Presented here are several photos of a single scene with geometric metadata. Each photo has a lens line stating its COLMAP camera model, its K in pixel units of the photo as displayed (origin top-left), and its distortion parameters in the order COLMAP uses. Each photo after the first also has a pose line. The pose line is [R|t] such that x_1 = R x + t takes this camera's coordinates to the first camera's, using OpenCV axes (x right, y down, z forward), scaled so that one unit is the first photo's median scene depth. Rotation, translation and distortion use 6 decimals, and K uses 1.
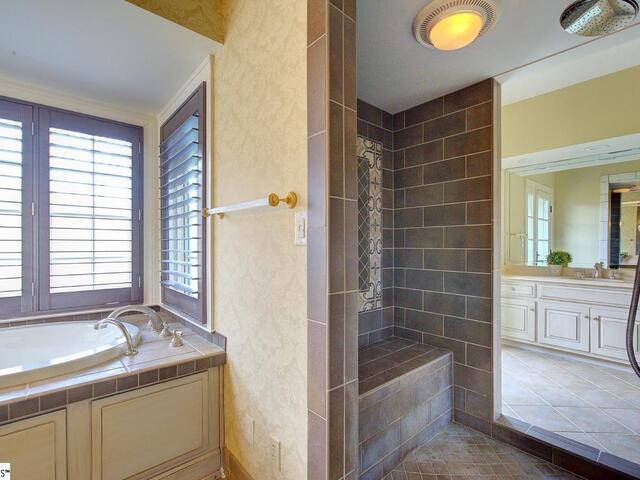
lens RADIAL K [[310.5, 0, 323.6], [0, 310.5, 246.9], [0, 0, 1]] dist [-0.000359, -0.000984]
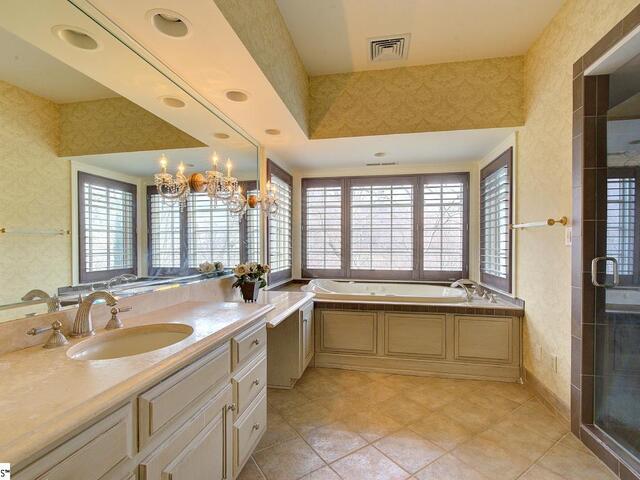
lens RADIAL K [[310.5, 0, 323.6], [0, 310.5, 246.9], [0, 0, 1]] dist [-0.000359, -0.000984]
pose [[0.618540, 0.007003, -0.785722, 0.287508], [-0.006492, 0.999972, 0.003802, 0.001401], [0.785727, 0.002749, 0.618568, -0.773517]]
